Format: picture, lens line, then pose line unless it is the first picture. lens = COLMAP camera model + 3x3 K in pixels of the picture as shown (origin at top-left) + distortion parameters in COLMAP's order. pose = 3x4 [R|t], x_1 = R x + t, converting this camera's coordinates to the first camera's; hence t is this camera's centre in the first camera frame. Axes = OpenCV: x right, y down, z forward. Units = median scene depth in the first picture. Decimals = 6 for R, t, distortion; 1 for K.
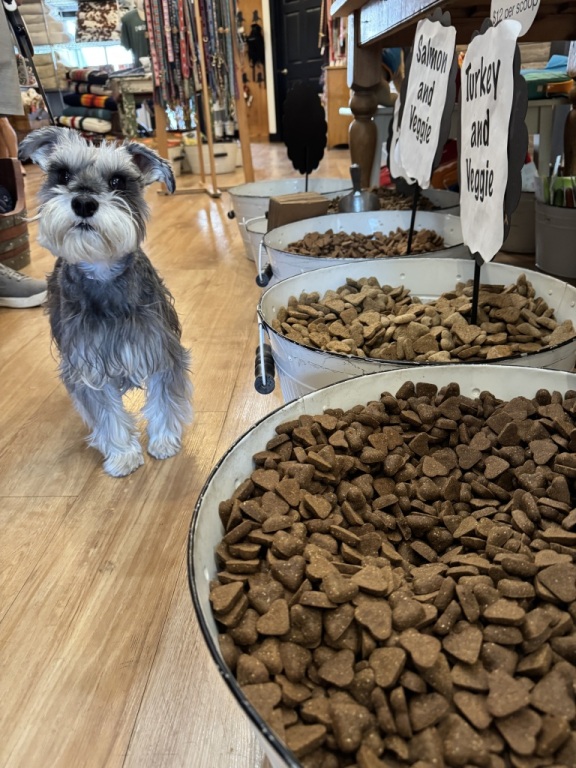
lens RADIAL K [[553.8, 0, 272.9], [0, 553.8, 384.2], [0, 0, 1]] dist [0.035183, -0.044380]
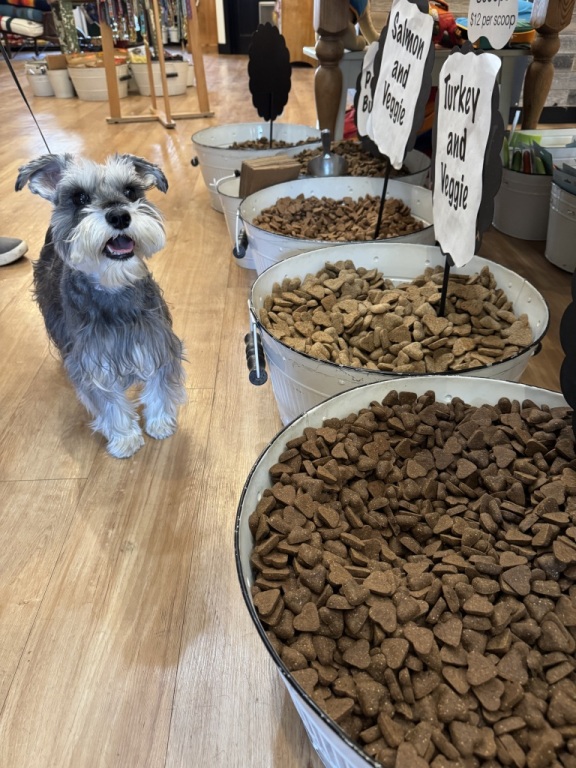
lens RADIAL K [[553.8, 0, 272.9], [0, 553.8, 384.2], [0, 0, 1]] dist [0.035183, -0.044380]
pose [[0.996099, -0.019319, 0.086098, -0.110319], [0.007415, 0.990614, 0.136488, -0.185384], [-0.087926, -0.135317, 0.986893, -0.126395]]
